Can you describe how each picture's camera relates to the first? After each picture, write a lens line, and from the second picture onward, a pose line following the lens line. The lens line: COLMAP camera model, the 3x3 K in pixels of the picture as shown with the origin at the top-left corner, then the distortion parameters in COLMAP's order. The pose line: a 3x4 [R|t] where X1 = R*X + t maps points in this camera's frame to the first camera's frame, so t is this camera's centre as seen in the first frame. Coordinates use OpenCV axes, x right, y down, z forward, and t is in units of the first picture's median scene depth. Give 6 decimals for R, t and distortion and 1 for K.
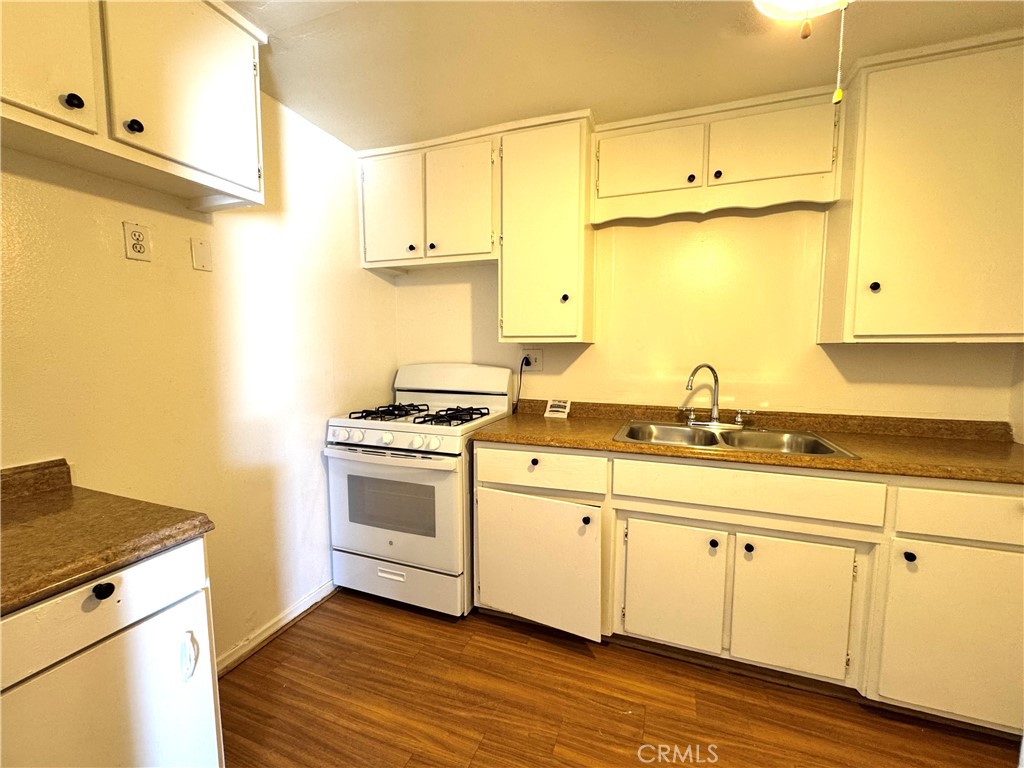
lens RADIAL K [[428.8, 0, 512.0], [0, 428.8, 384.0], [0, 0, 1]] dist [-0.003416, 0.000124]
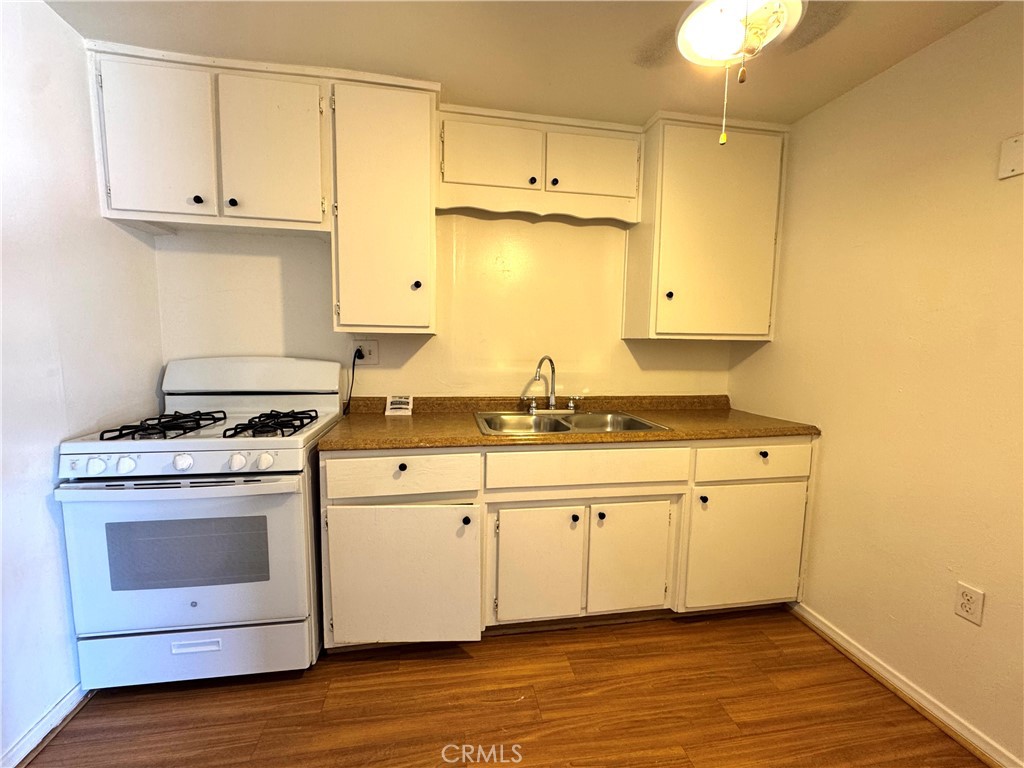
lens RADIAL K [[428.8, 0, 512.0], [0, 428.8, 384.0], [0, 0, 1]] dist [-0.003416, 0.000124]
pose [[0.860324, -0.039579, 0.508209, -0.184848], [0.028407, 0.999154, 0.029725, -0.010814], [-0.508956, -0.011136, 0.860721, 0.109036]]
